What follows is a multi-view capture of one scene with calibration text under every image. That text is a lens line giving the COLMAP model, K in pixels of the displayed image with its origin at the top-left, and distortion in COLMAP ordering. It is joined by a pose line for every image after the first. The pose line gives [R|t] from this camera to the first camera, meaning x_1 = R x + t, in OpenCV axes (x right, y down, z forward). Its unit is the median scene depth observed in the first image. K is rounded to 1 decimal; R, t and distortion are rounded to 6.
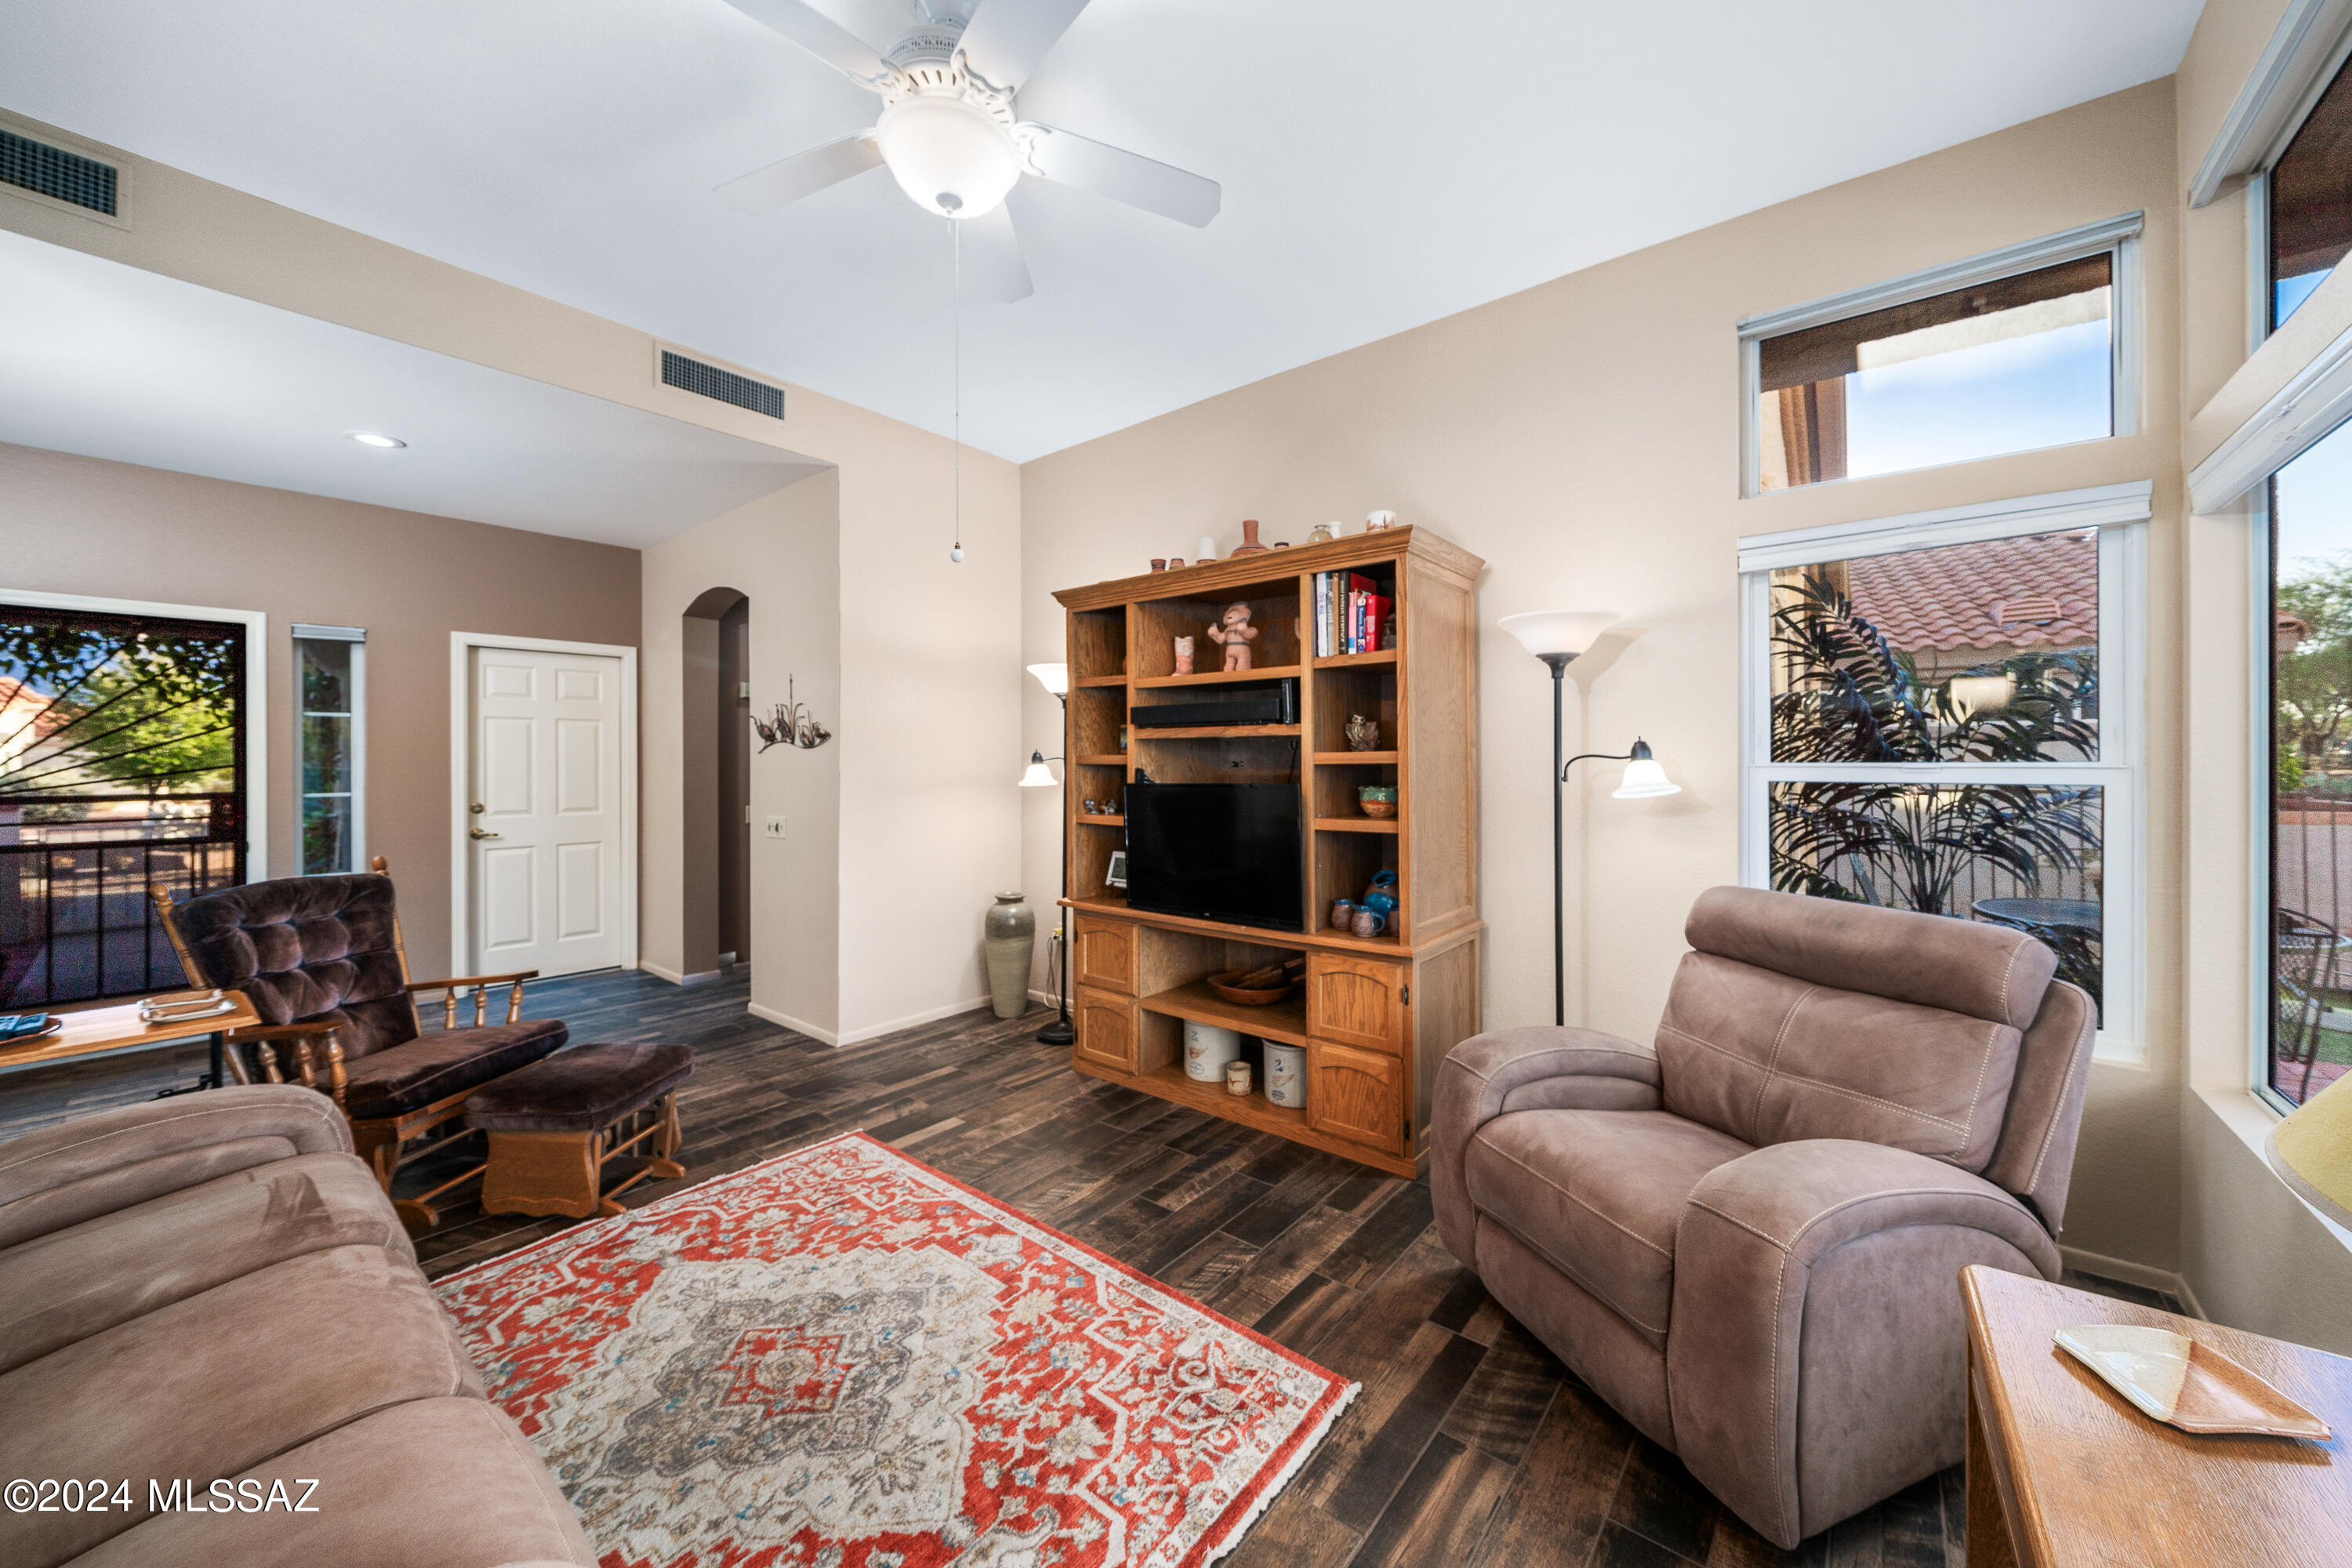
lens RADIAL K [[848.1, 0, 1200.1], [0, 848.1, 751.8], [0, 0, 1]] dist [0.000701, -0.000083]
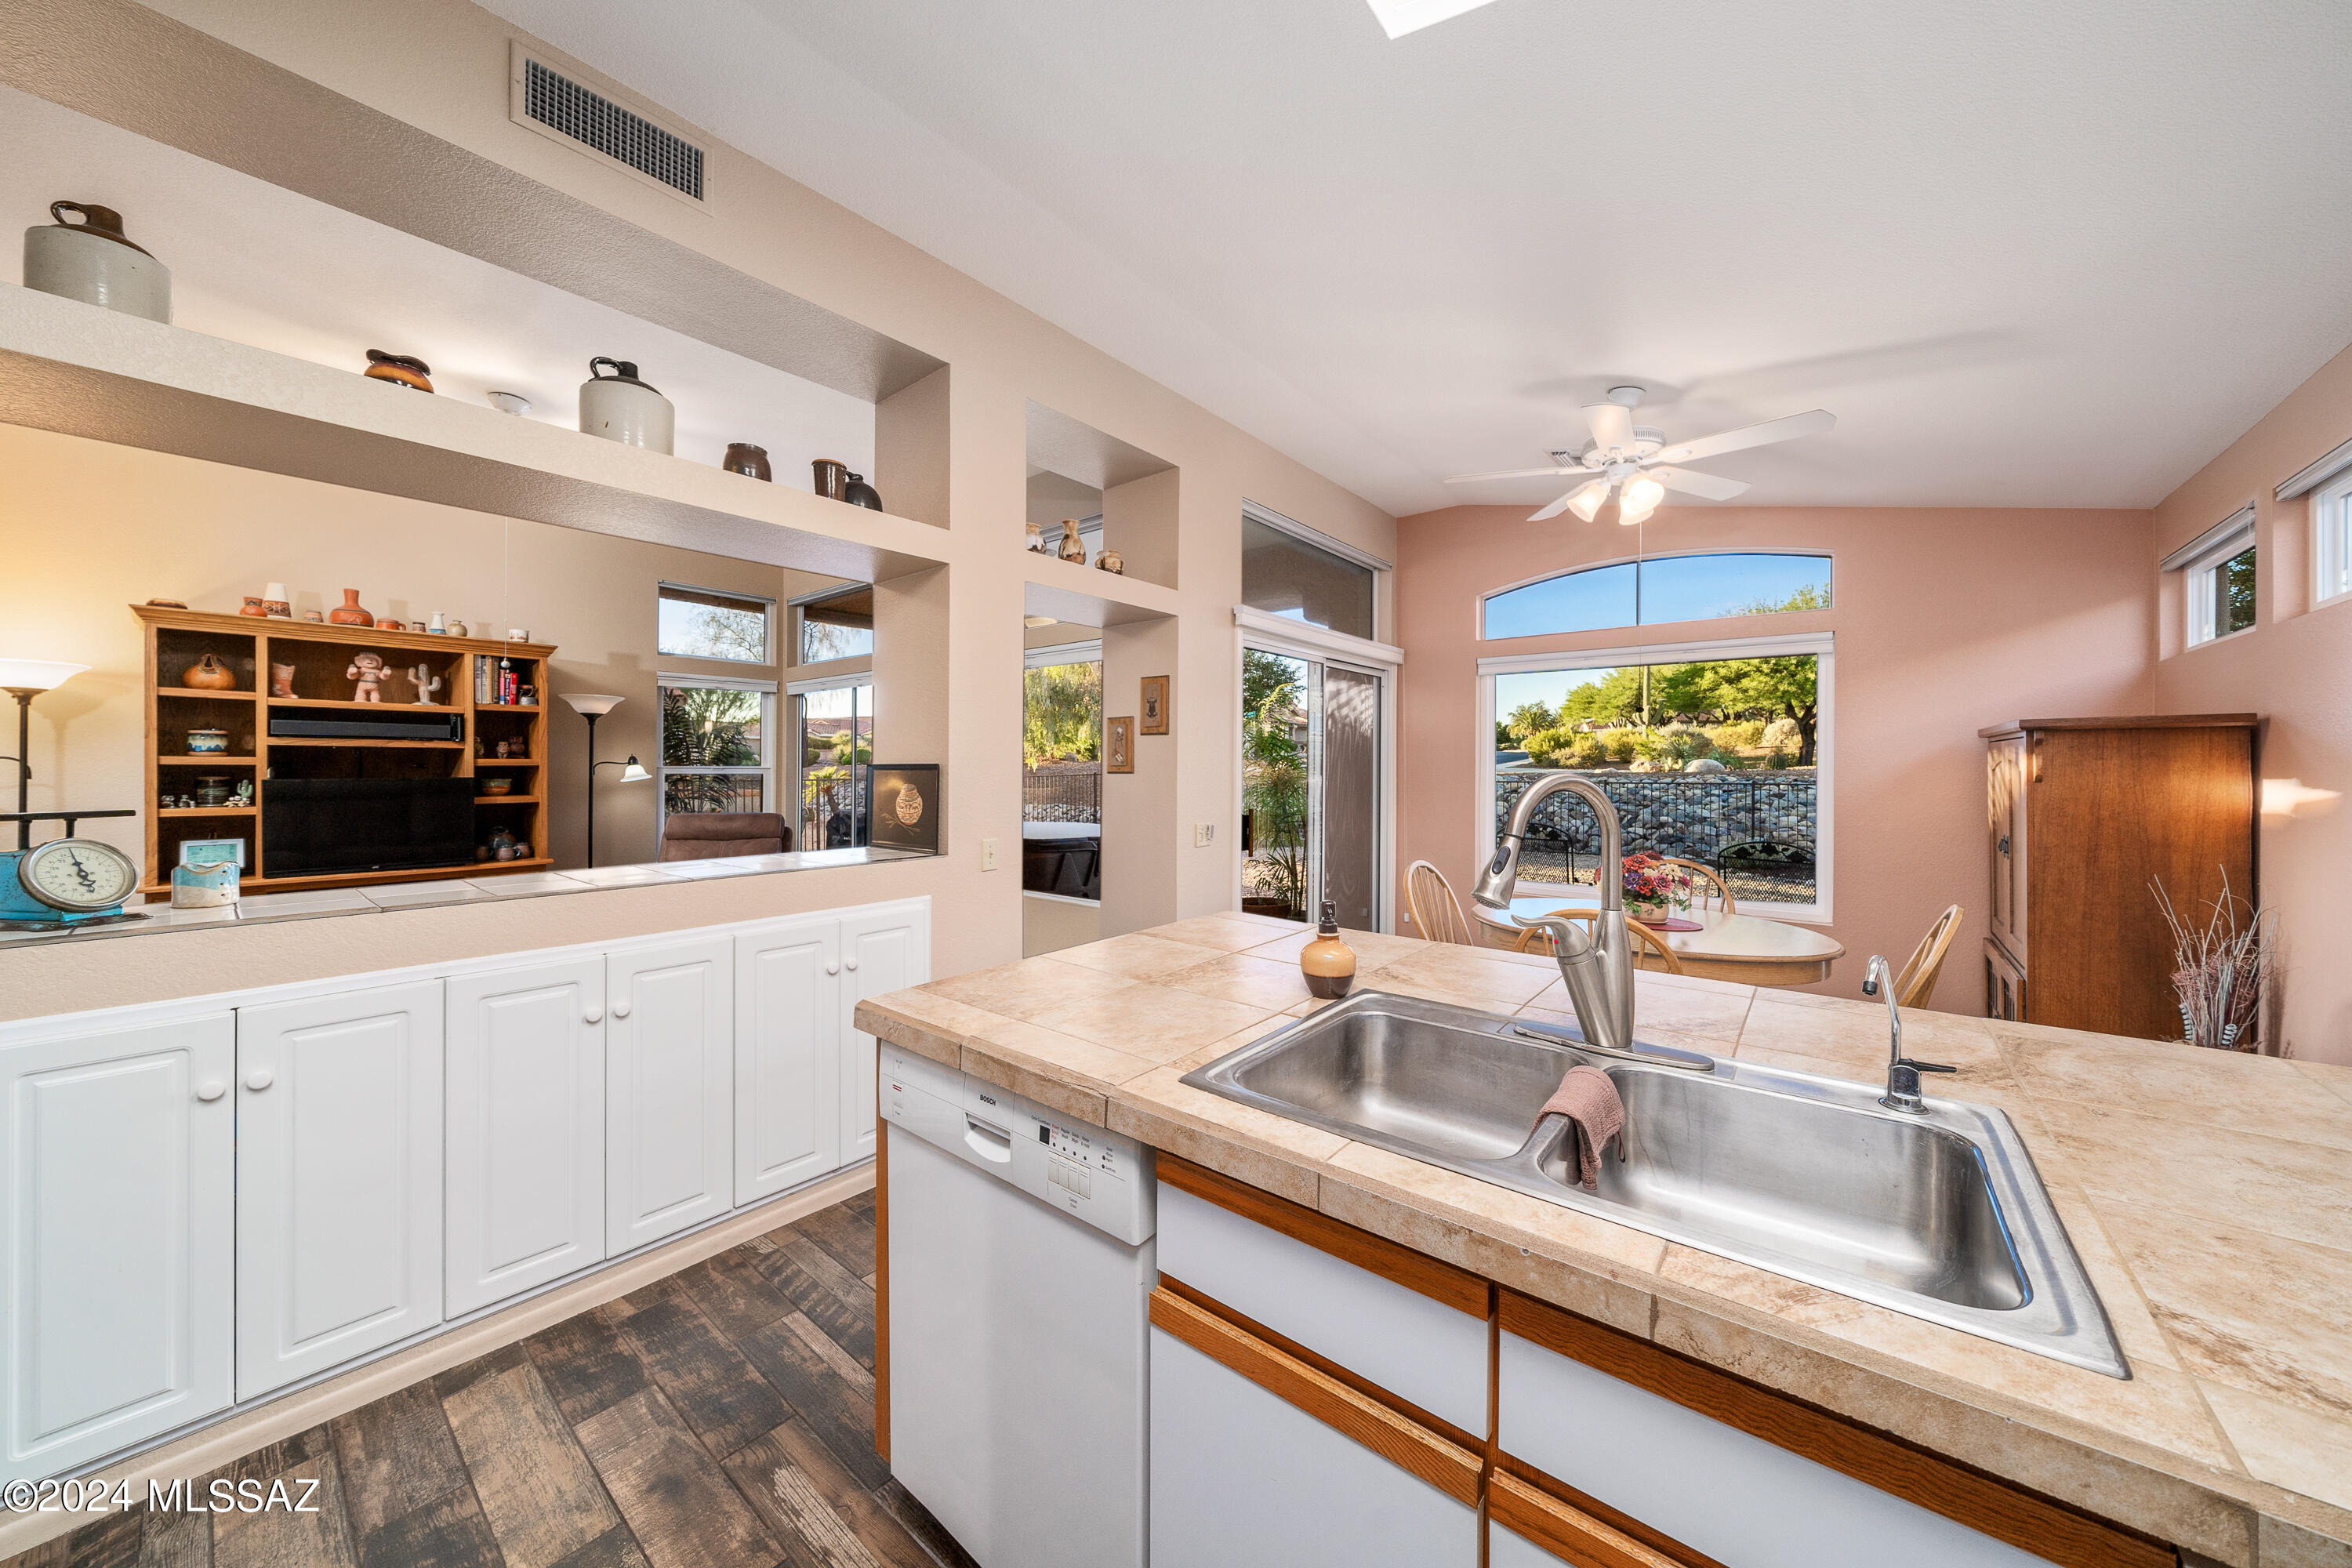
lens RADIAL K [[817.3, 0, 1170.1], [0, 817.3, 763.5], [0, 0, 1]] dist [-0.008228, -0.000002]
pose [[0.017506, 0.008142, 0.999814, -1.603639], [-0.014967, 0.999857, -0.007880, 0.002269], [-0.999735, -0.014826, 0.017625, -0.467780]]
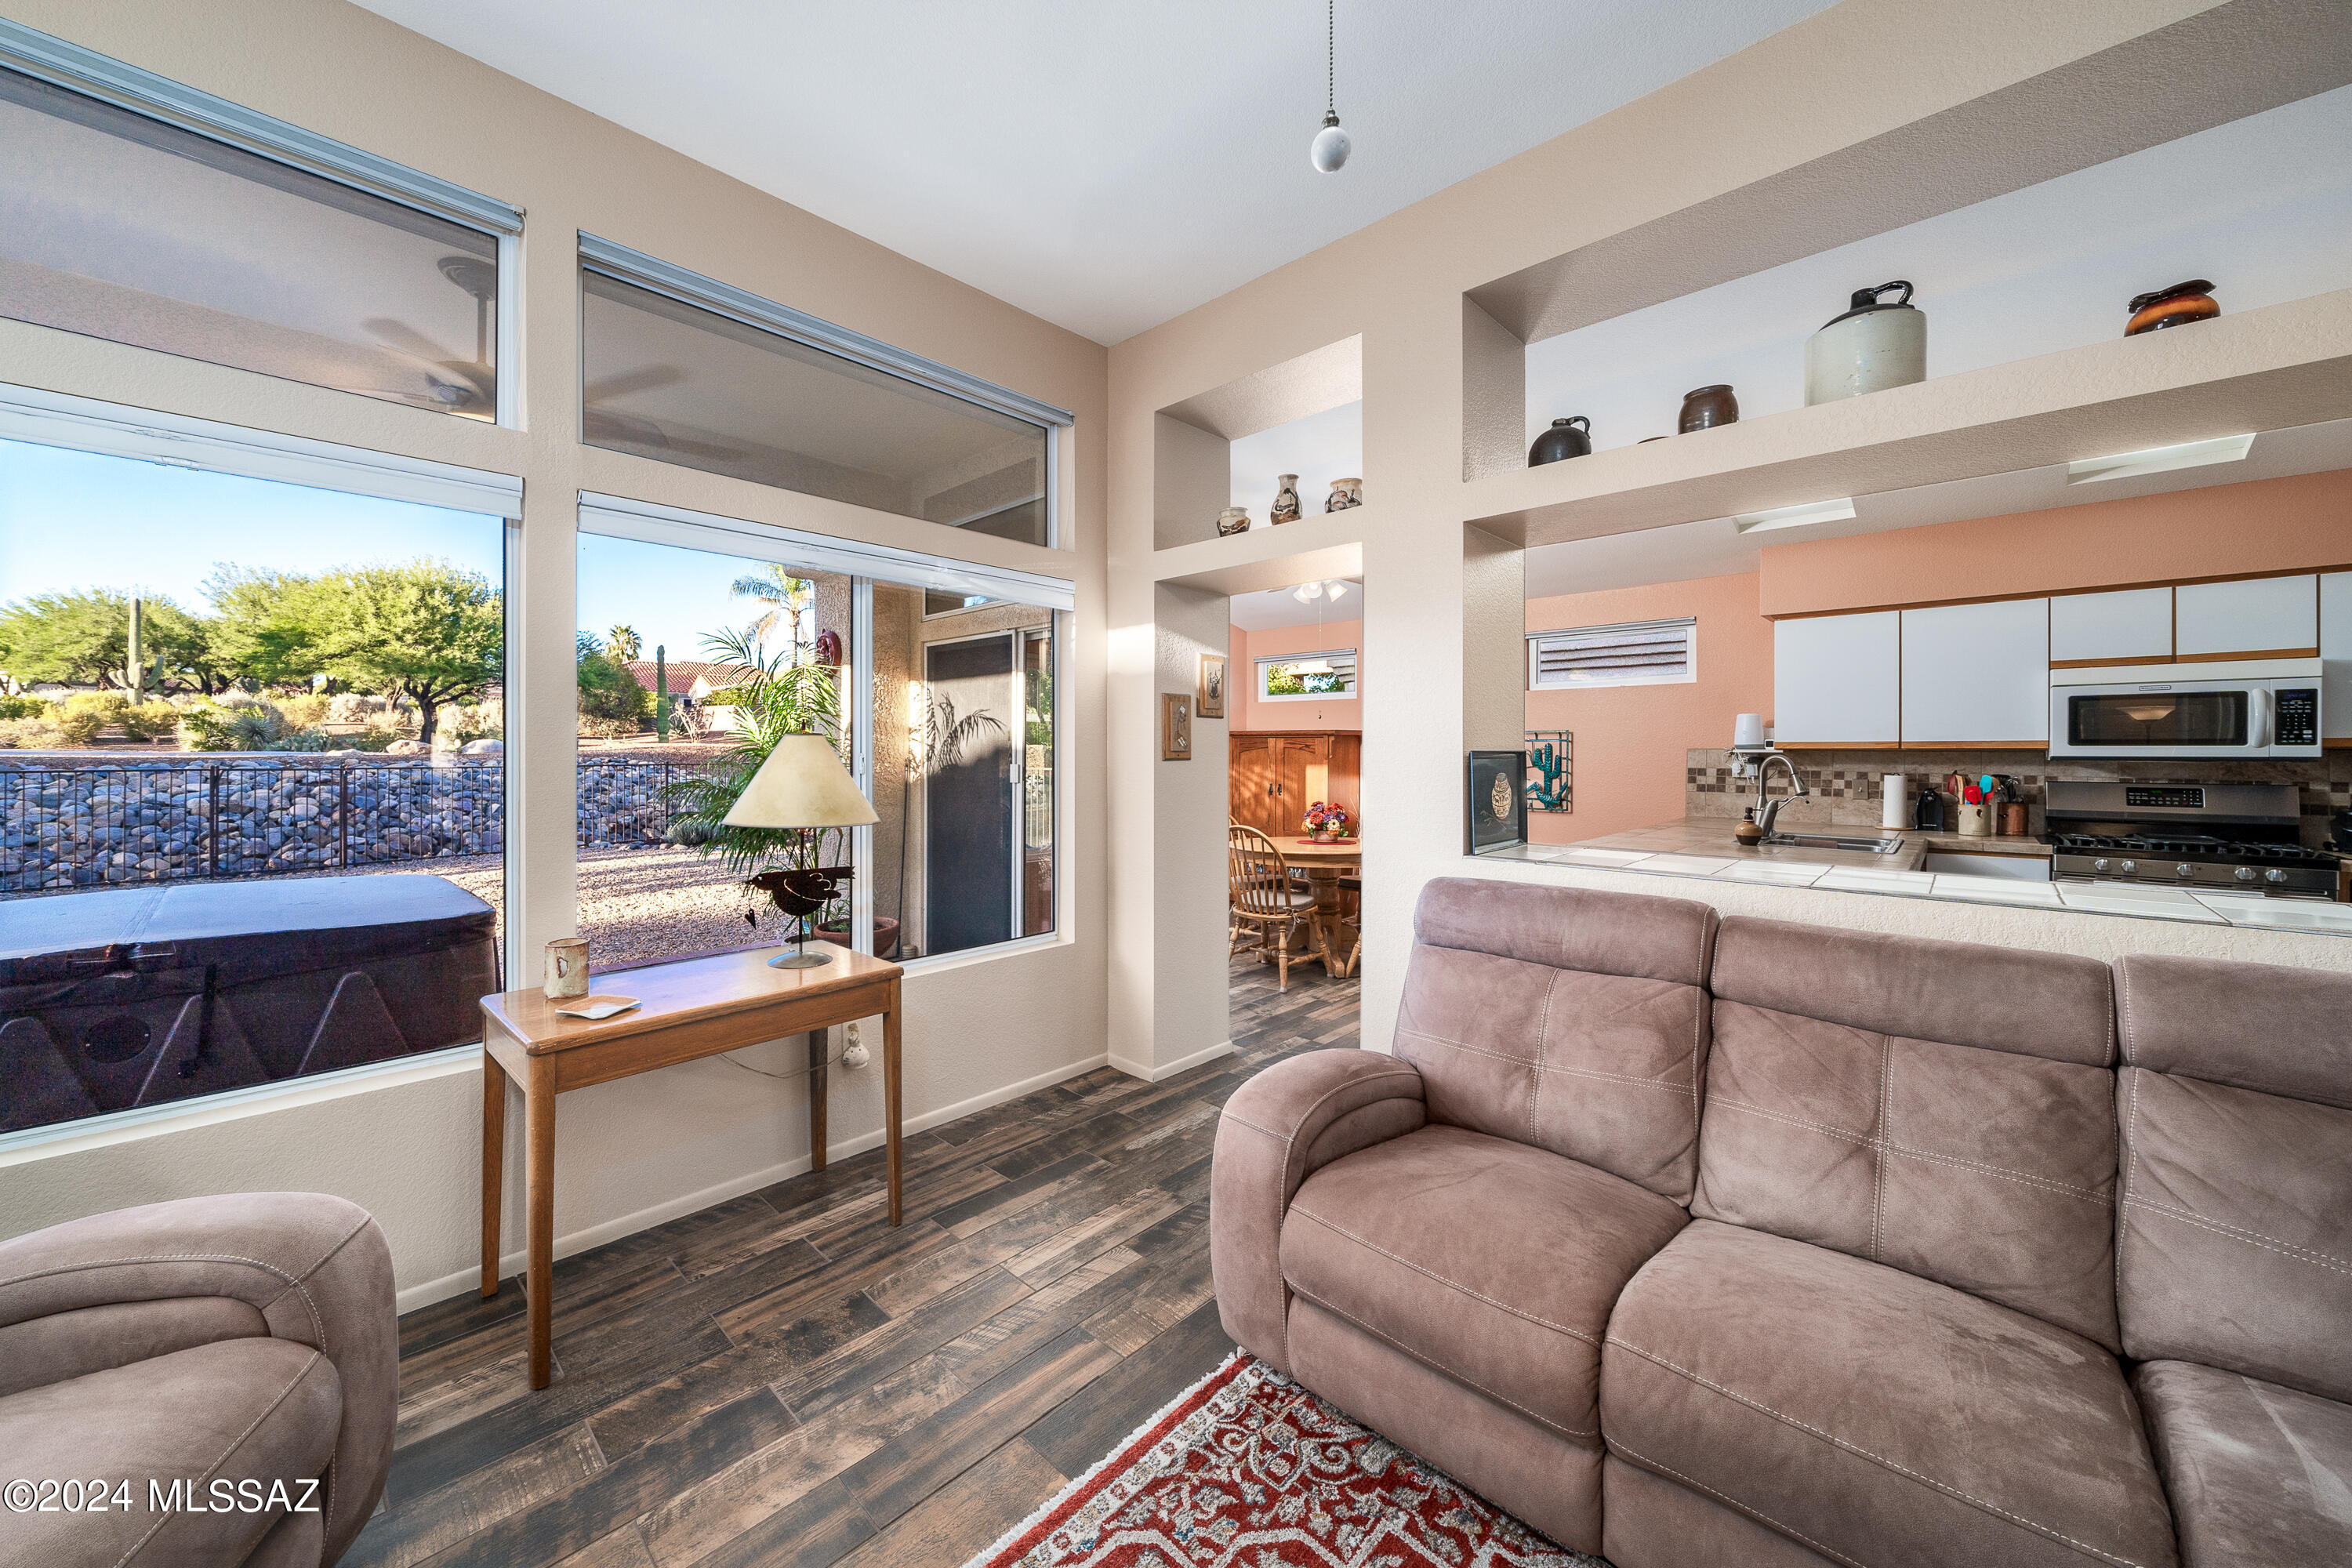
lens RADIAL K [[859.3, 0, 1098.9], [0, 859.3, 754.4], [0, 0, 1]] dist [-0.004104, 0.000381]
pose [[-0.992021, 0.000714, 0.126067, -0.171902], [-0.000491, 0.999955, -0.009525, 0.014884], [-0.126068, -0.009511, -0.991976, 0.982358]]
